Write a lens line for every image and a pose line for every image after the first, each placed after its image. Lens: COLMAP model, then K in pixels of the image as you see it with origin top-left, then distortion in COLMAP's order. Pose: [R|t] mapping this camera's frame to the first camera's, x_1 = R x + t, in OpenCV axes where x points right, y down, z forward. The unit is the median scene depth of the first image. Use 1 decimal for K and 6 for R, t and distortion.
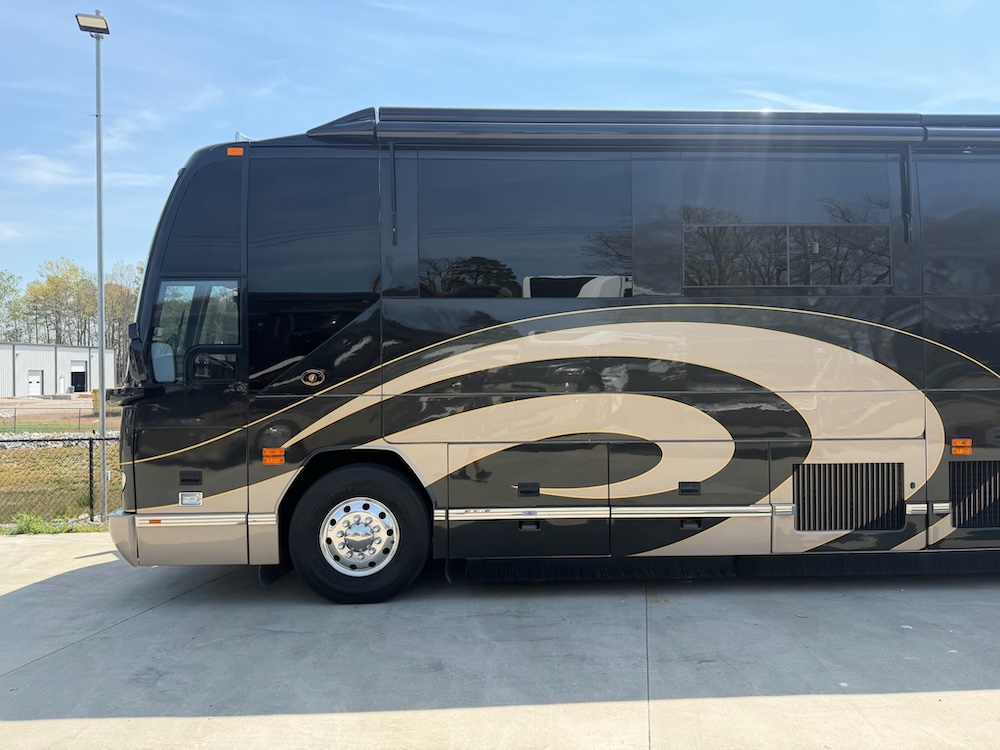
lens RADIAL K [[704.4, 0, 510.7], [0, 704.4, 372.5], [0, 0, 1]] dist [0.032947, -0.043058]
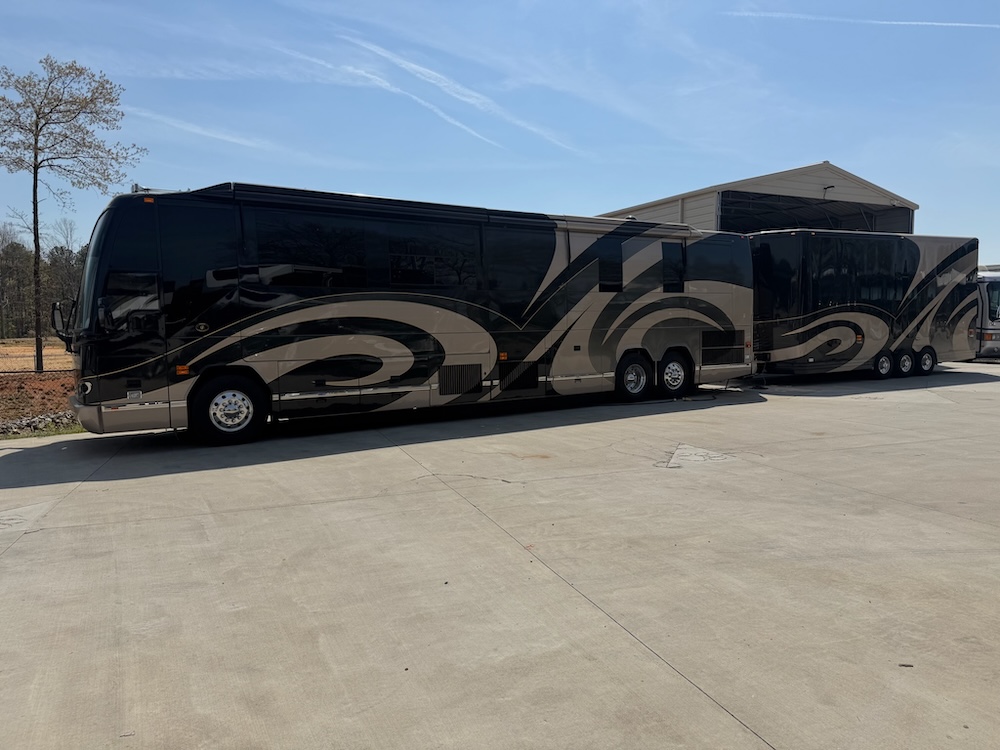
lens RADIAL K [[704.4, 0, 510.5], [0, 704.4, 384.3], [0, 0, 1]] dist [0.032947, -0.043058]
pose [[0.860432, -0.046929, 0.507399, -0.527424], [0.002354, 0.996106, 0.088136, -0.006507], [-0.509559, -0.074640, 0.857192, -1.012613]]
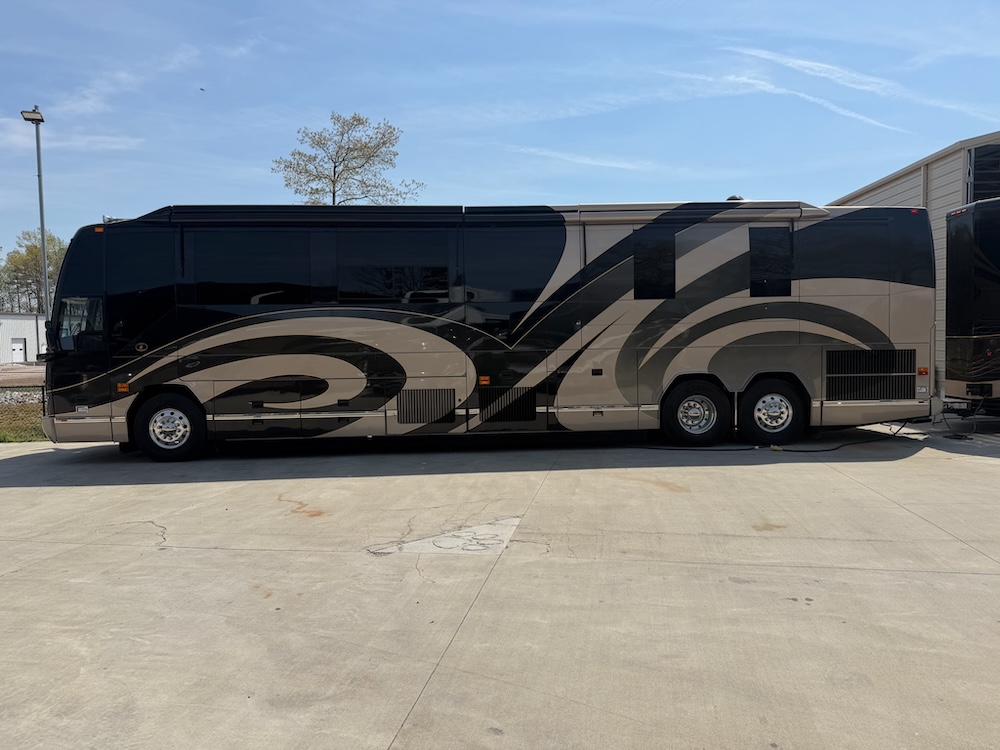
lens RADIAL K [[704.4, 0, 496.4], [0, 704.4, 371.9], [0, 0, 1]] dist [0.032947, -0.043058]
pose [[0.999970, -0.007695, -0.000001, 0.682038], [0.007685, 0.998692, 0.050555, -0.015252], [-0.000388, -0.050553, 0.998721, -0.932599]]
